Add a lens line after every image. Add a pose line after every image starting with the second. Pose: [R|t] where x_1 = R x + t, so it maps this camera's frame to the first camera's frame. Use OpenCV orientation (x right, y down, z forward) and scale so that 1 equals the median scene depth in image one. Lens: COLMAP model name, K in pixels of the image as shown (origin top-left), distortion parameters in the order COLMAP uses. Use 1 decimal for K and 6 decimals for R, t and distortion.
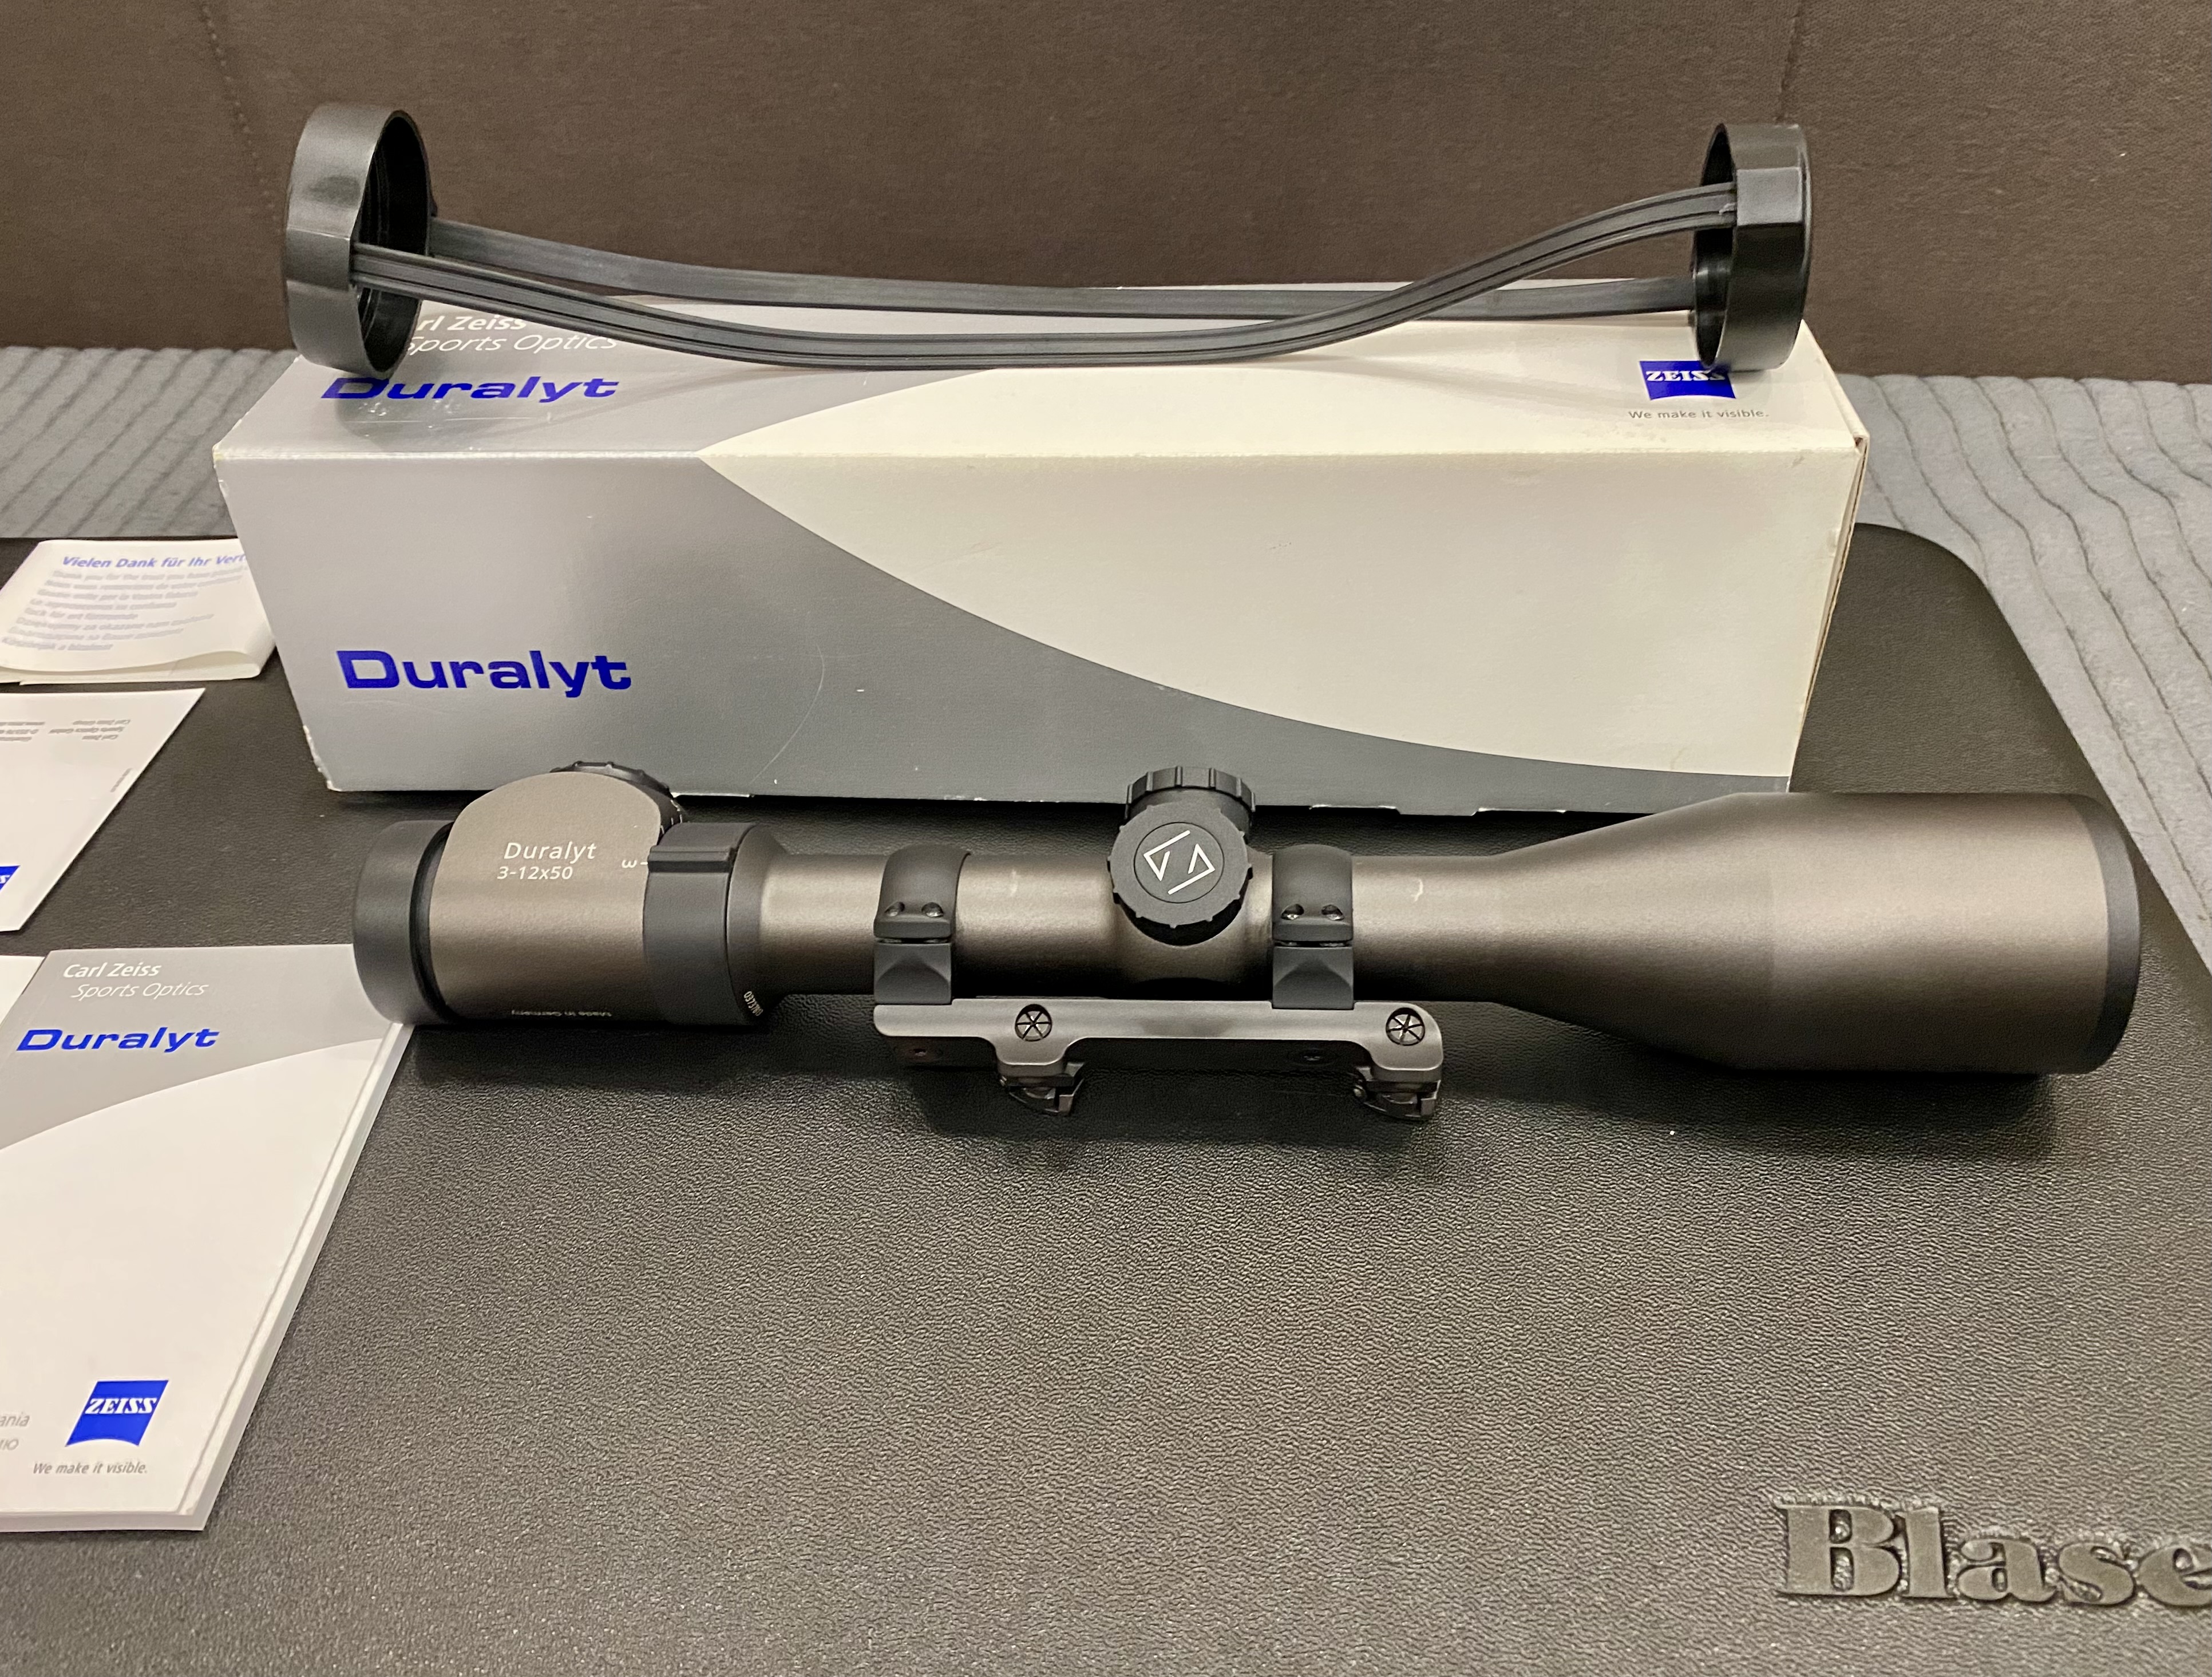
lens RADIAL K [[1768.0, 0, 1106.0], [0, 1768.0, 838.5], [0, 0, 1]] dist [0.000697, 0.085305]
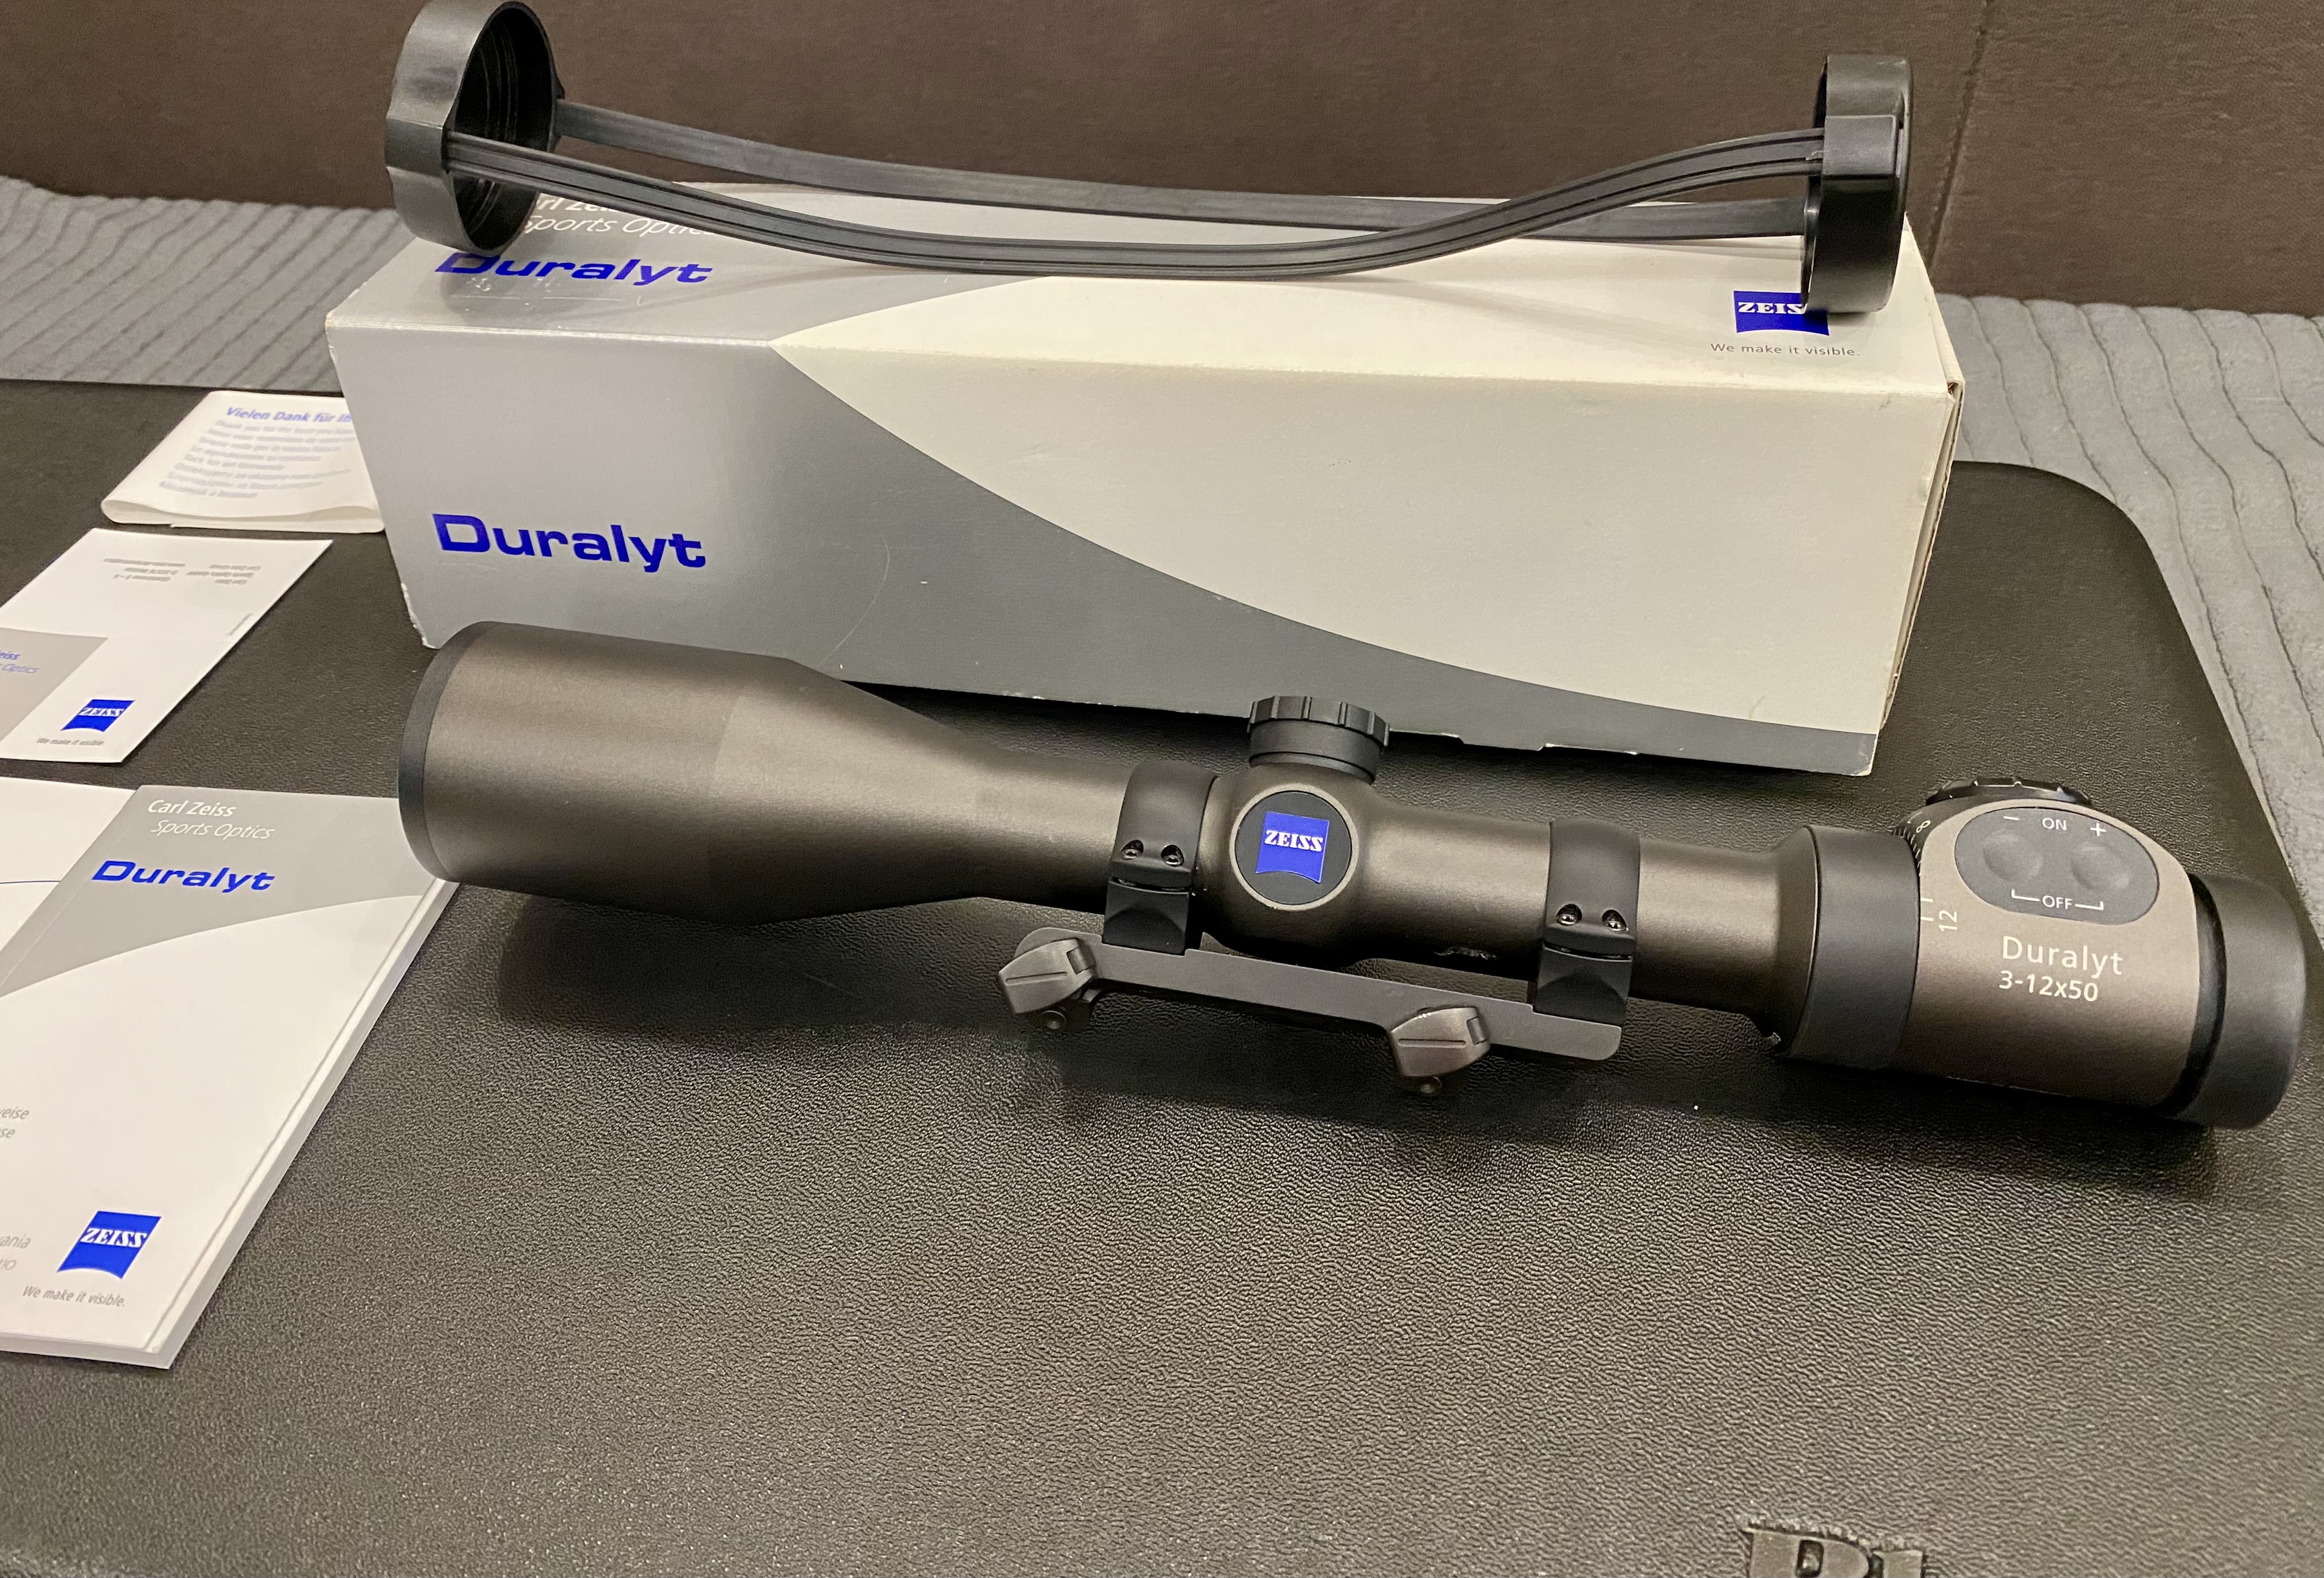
lens RADIAL K [[1759.9, 0, 1161.7], [0, 1759.9, 668.0], [0, 0, 1]] dist [0.049970, 0.001779]
pose [[0.991687, 0.066053, -0.110423, 0.110336], [-0.068785, 0.997408, -0.021114, -0.023825], [0.108742, 0.028534, 0.993660, 0.019243]]
